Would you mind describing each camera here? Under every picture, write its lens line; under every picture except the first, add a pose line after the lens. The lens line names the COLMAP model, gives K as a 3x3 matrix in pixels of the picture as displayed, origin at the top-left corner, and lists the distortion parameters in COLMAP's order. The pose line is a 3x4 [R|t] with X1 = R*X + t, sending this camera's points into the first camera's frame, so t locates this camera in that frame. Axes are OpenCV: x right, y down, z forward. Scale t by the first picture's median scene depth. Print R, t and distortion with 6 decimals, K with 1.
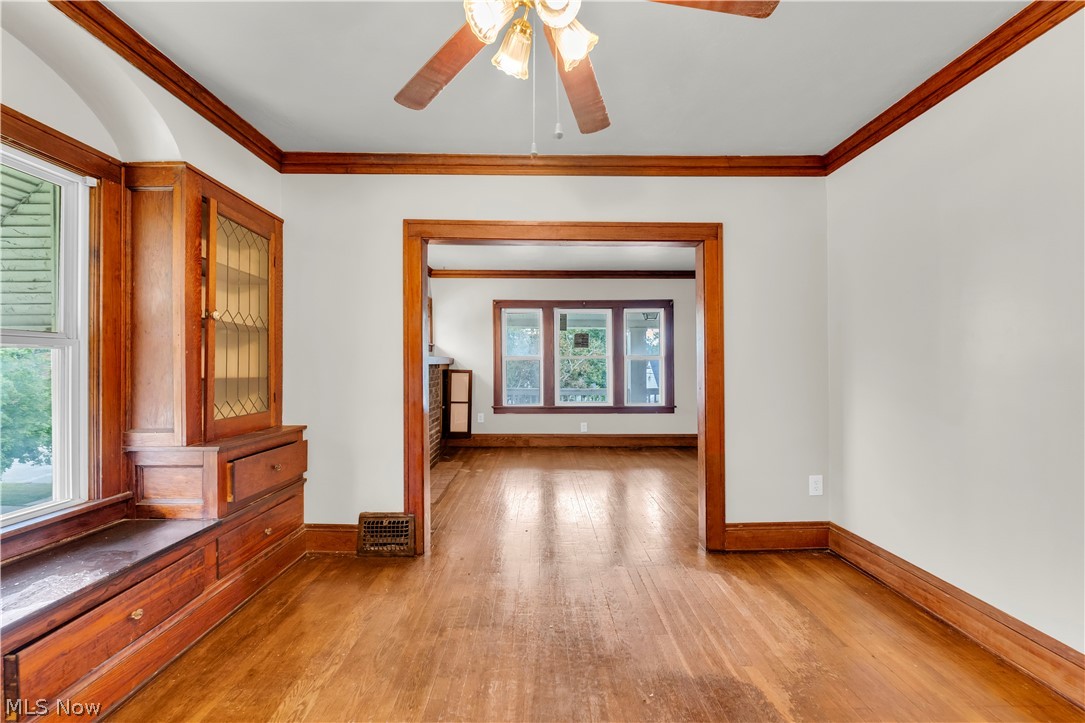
lens RADIAL K [[442.7, 0, 545.4], [0, 442.7, 361.2], [0, 0, 1]] dist [-0.003013, -0.000351]
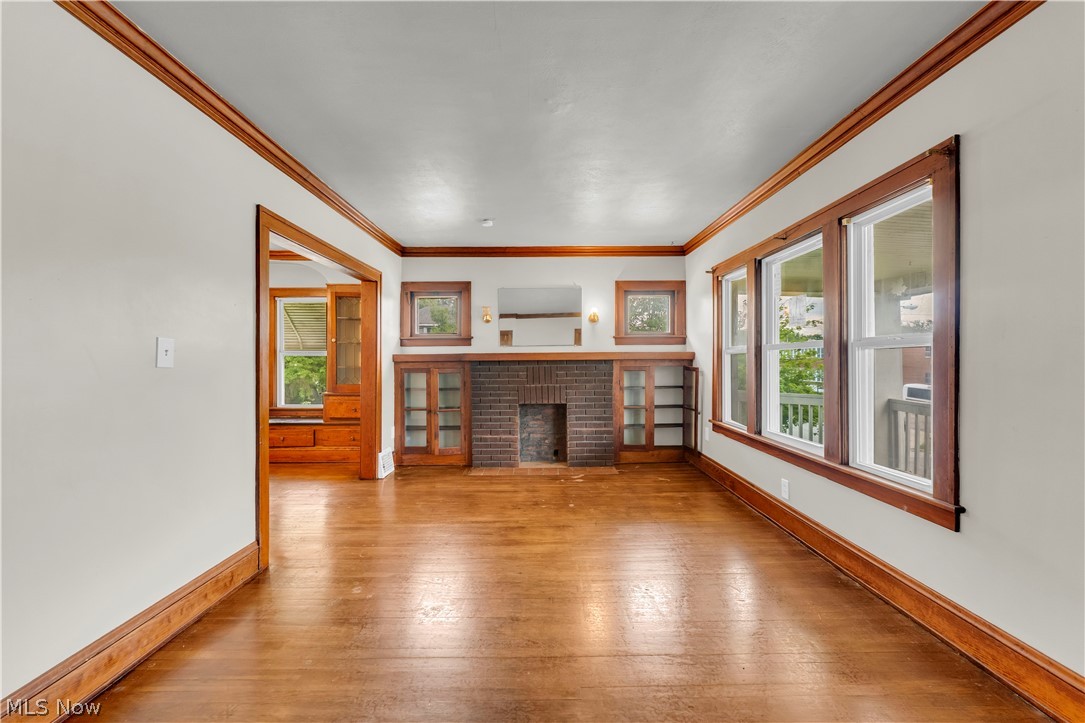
lens RADIAL K [[442.7, 0, 545.4], [0, 442.7, 361.2], [0, 0, 1]] dist [-0.003013, -0.000351]
pose [[-0.005798, 0.005050, -0.999970, 1.283624], [0.009642, 0.999941, 0.004994, 0.005912], [0.999937, -0.009613, -0.005847, 1.641121]]
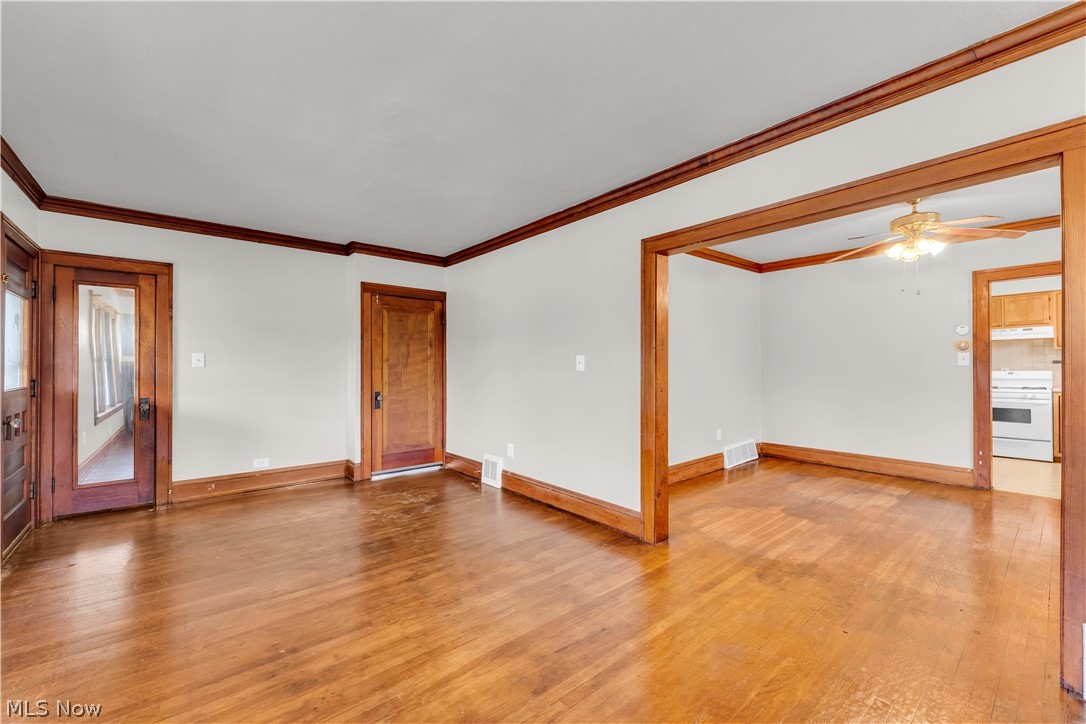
lens RADIAL K [[439.8, 0, 541.7], [0, 439.8, 362.7], [0, 0, 1]] dist [-0.000937, -0.000305]
pose [[-0.630658, 0.012260, 0.775964, -0.289689], [-0.000435, 0.999869, -0.016152, 0.010076], [-0.776061, -0.010524, -0.630570, 1.936393]]
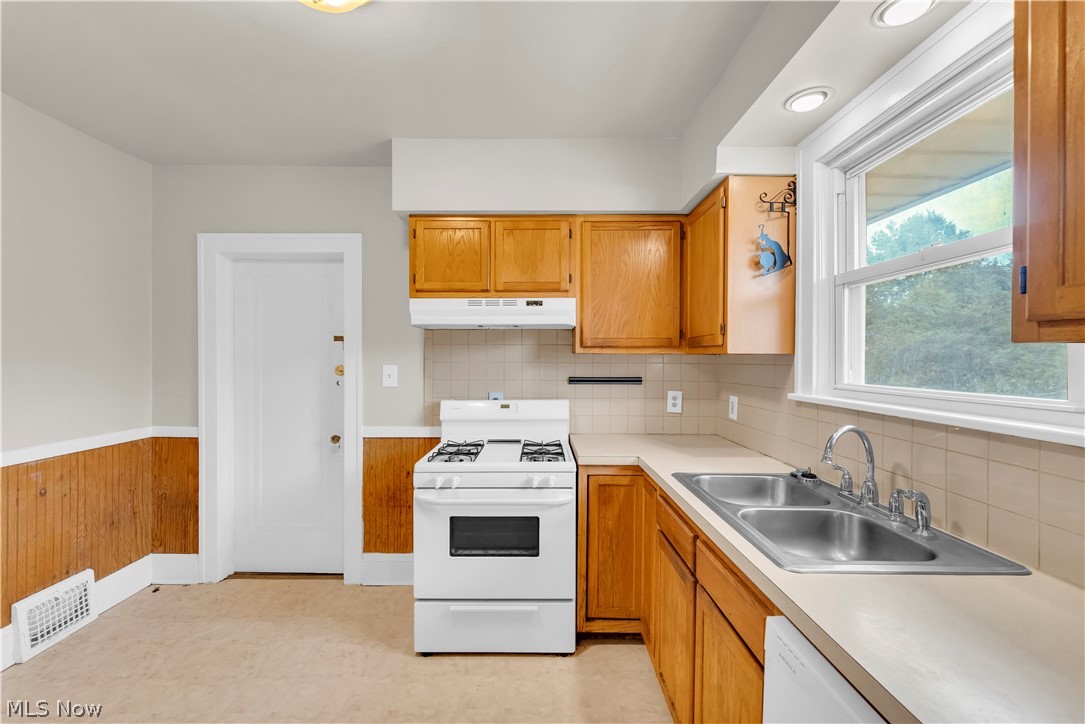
lens RADIAL K [[442.7, 0, 545.4], [0, 442.7, 361.7], [0, 0, 1]] dist [-0.003013, -0.000351]
pose [[-0.999983, -0.004450, 0.003847, -0.159023], [-0.004451, 0.999990, -0.000150, -0.066264], [-0.003846, -0.000167, -0.999993, -0.230918]]
